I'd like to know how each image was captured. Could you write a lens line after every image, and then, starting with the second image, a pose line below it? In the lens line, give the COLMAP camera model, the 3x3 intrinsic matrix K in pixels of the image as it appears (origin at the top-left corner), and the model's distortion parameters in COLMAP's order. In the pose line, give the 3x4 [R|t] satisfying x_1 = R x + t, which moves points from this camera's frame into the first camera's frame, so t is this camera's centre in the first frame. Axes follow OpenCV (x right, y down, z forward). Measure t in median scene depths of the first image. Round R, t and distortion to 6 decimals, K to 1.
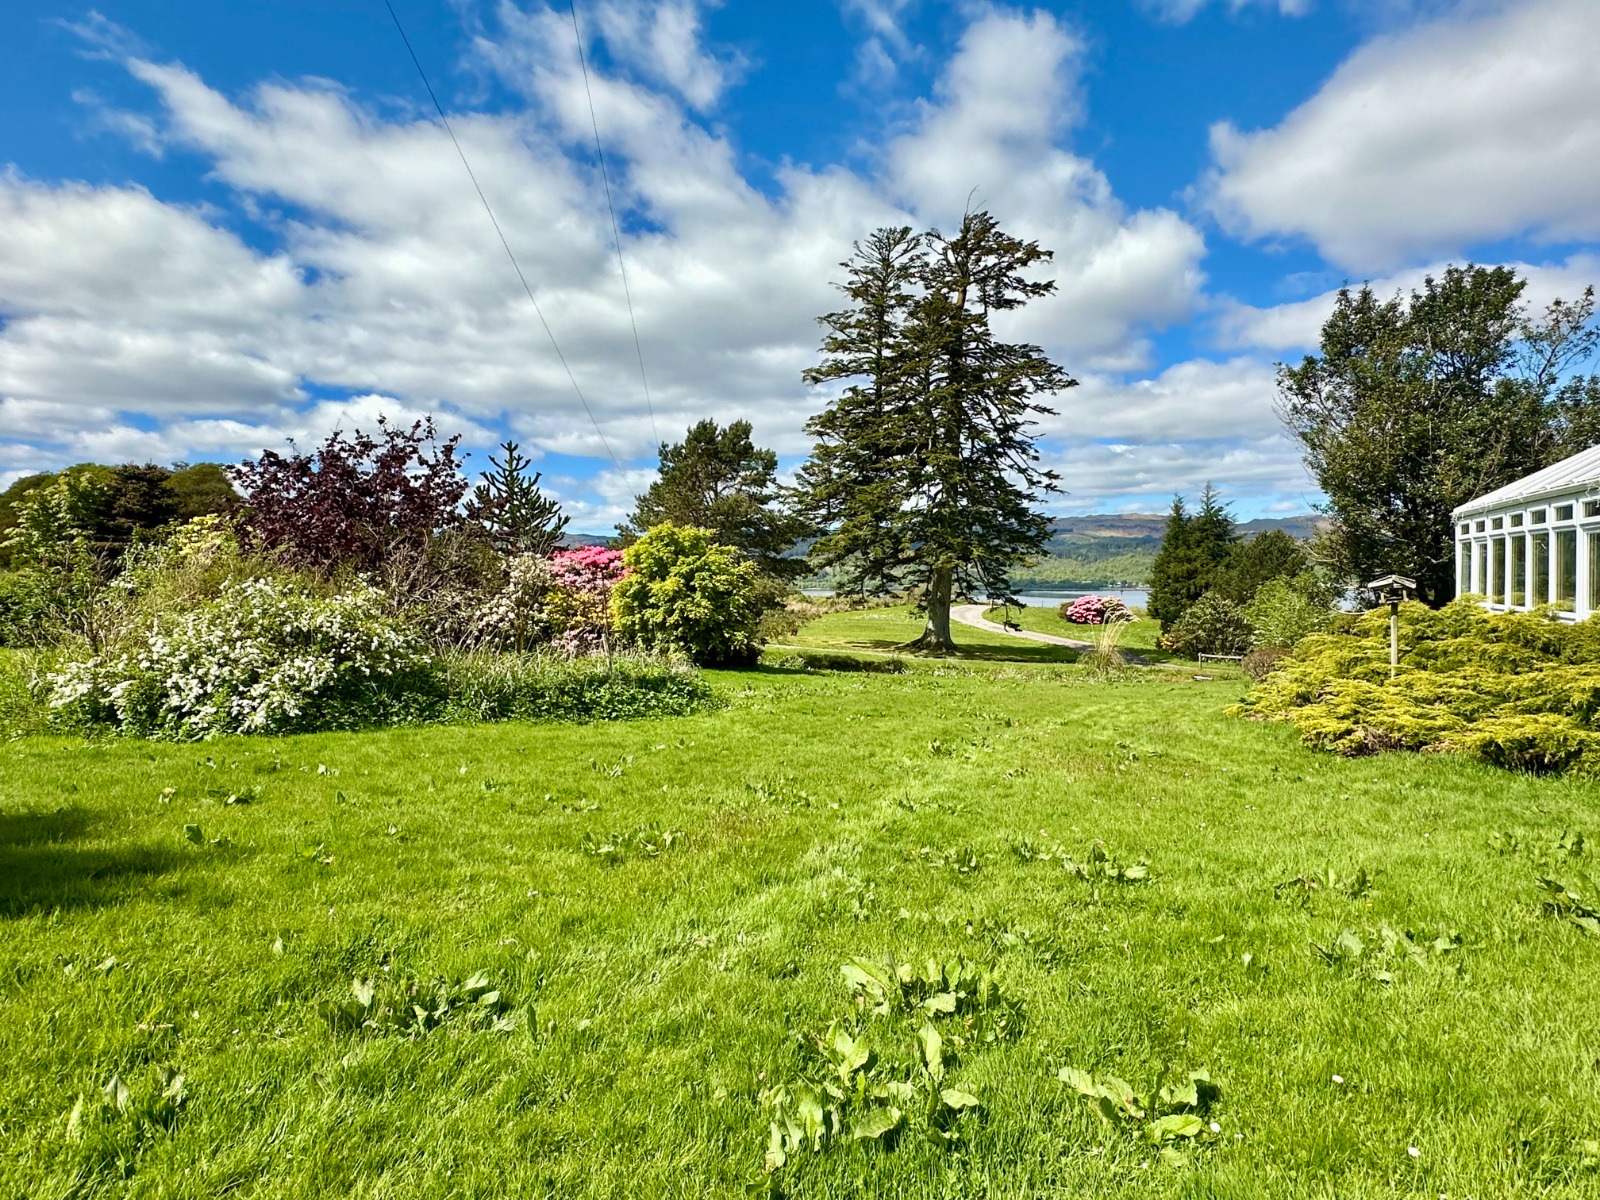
lens RADIAL K [[898.7, 0, 800.0], [0, 898.7, 600.0], [0, 0, 1]] dist [0.003773, 0.000689]
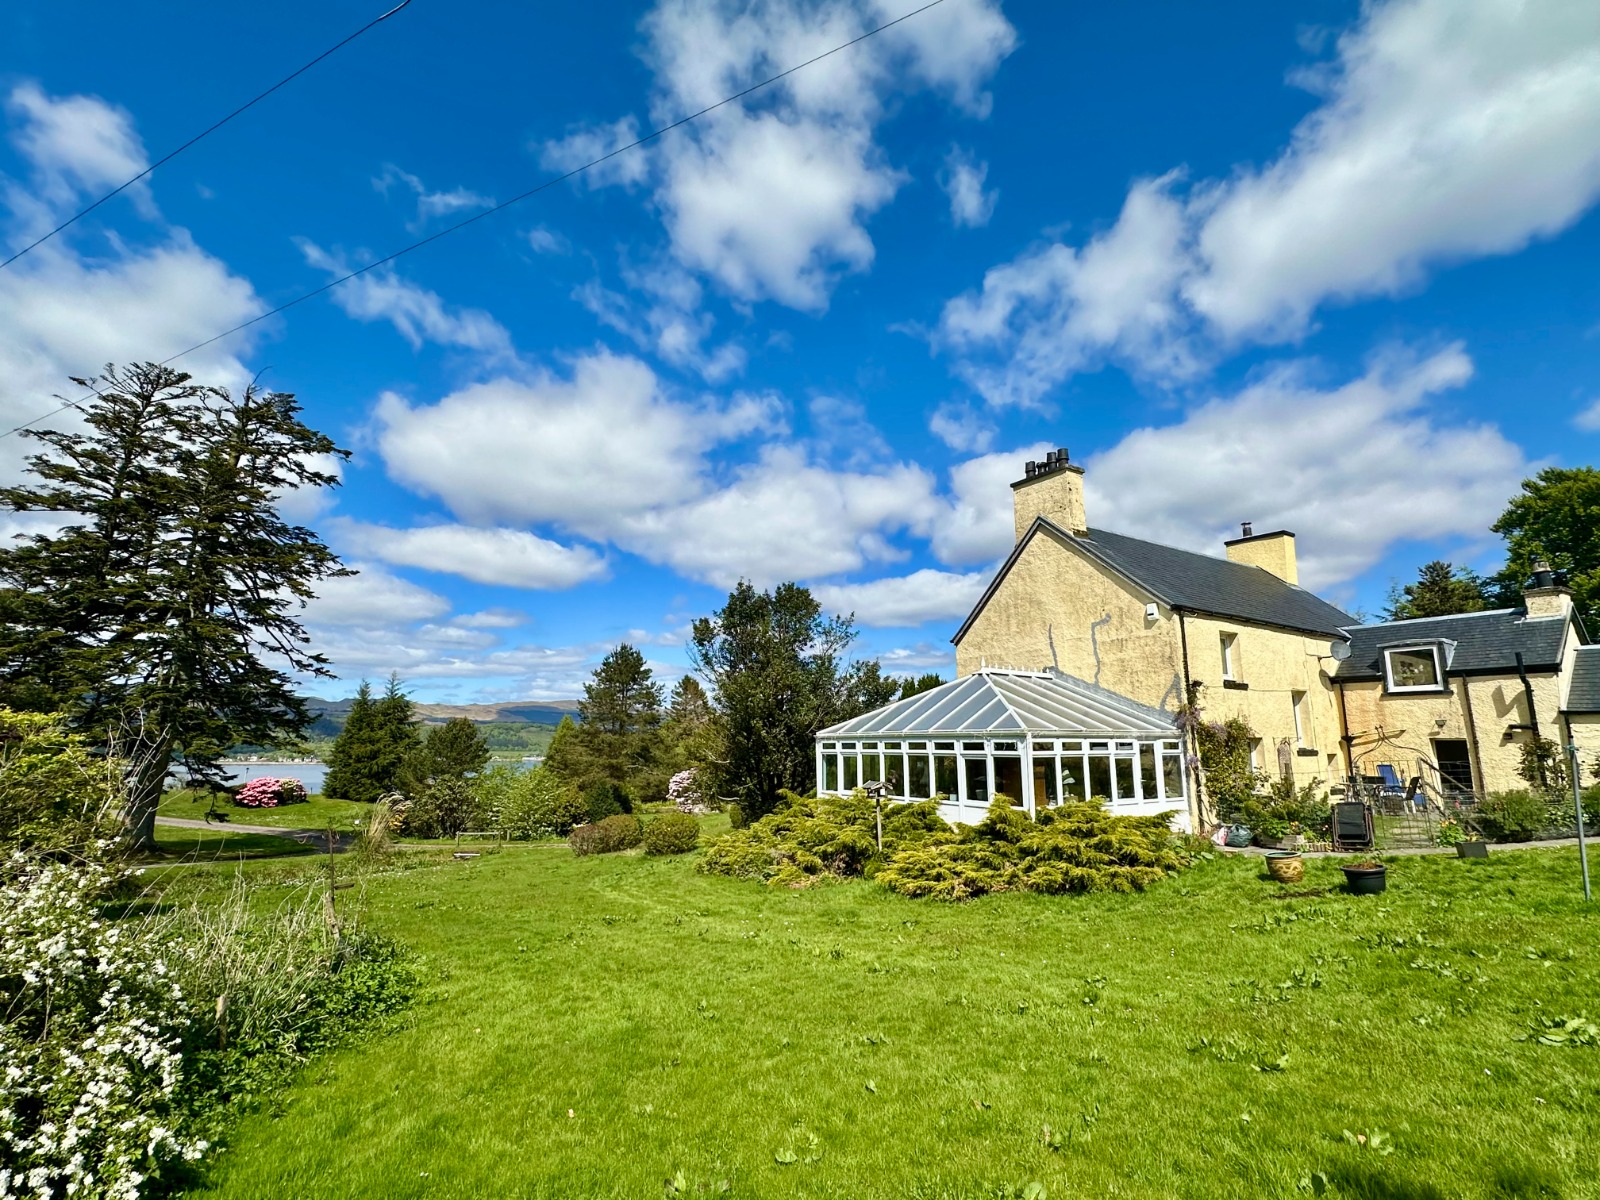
lens RADIAL K [[768.6, 0, 800.0], [0, 768.6, 600.0], [0, 0, 1]] dist [0.001095, -0.001369]
pose [[0.524230, 0.167089, 0.835023, -0.163295], [0.017571, 0.978230, -0.206776, -0.016262], [-0.851395, 0.123071, 0.509882, 0.095416]]
